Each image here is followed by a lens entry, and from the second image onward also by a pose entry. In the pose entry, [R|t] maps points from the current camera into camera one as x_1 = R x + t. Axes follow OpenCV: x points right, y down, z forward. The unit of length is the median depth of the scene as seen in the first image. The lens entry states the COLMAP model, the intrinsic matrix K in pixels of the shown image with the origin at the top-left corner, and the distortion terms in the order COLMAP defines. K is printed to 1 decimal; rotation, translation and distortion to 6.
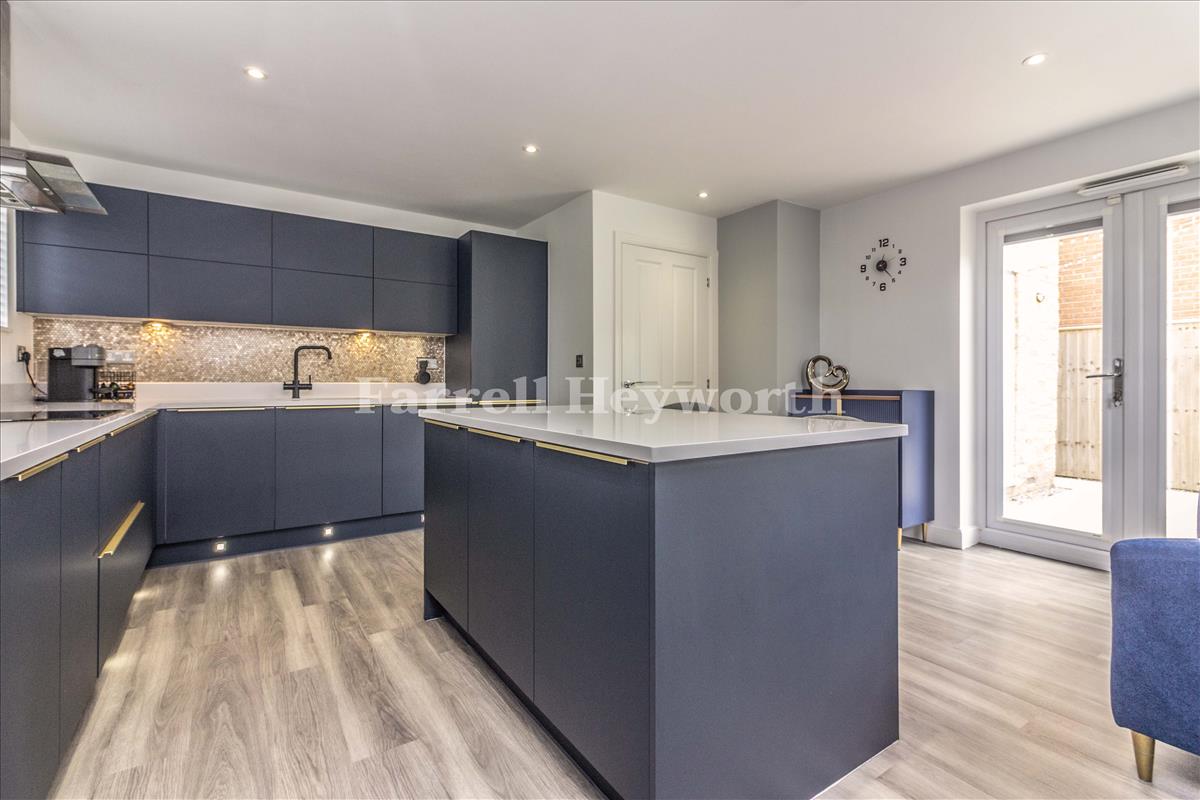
lens RADIAL K [[547.8, 0, 595.2], [0, 547.8, 394.4], [0, 0, 1]] dist [0.001504, -0.000587]
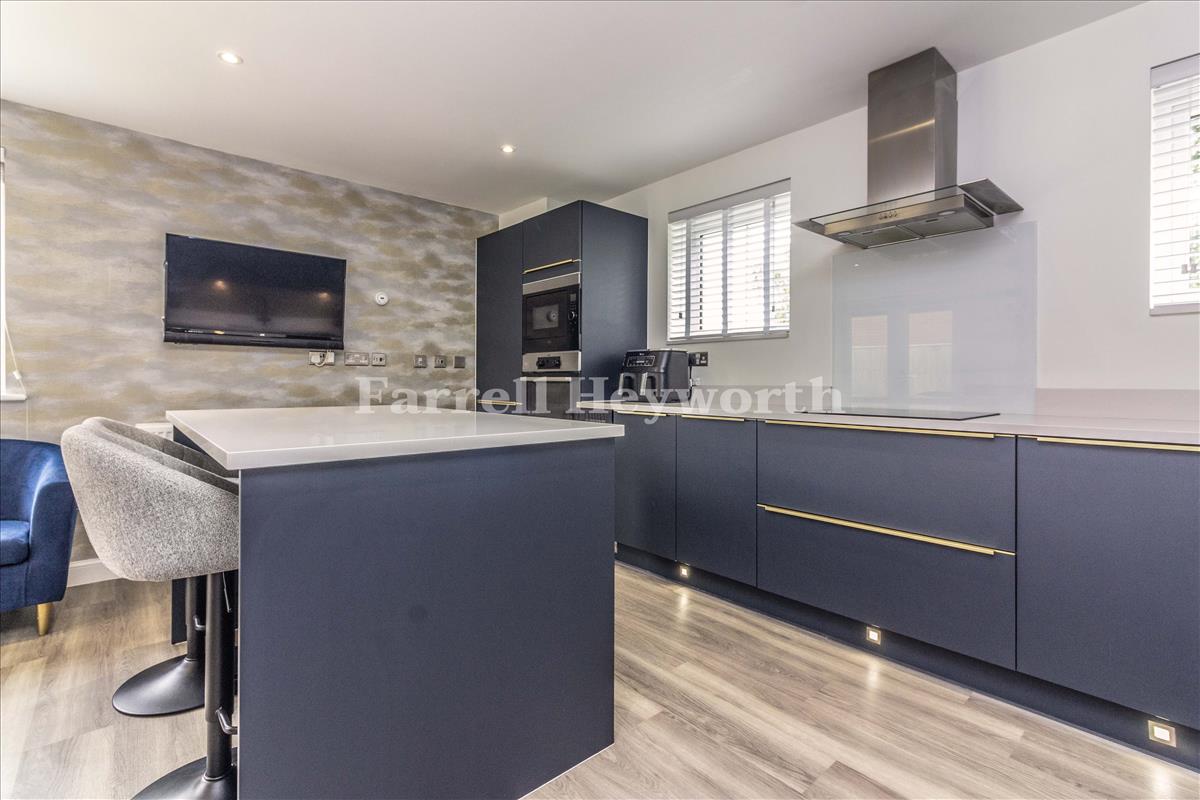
lens RADIAL K [[547.0, 0, 589.3], [0, 547.0, 375.6], [0, 0, 1]] dist [0.008426, 0.000306]
pose [[-0.992065, -0.007070, -0.125526, -0.134671], [-0.009504, 0.999778, 0.018802, -0.029798], [0.125365, 0.019846, -0.991912, 1.121115]]
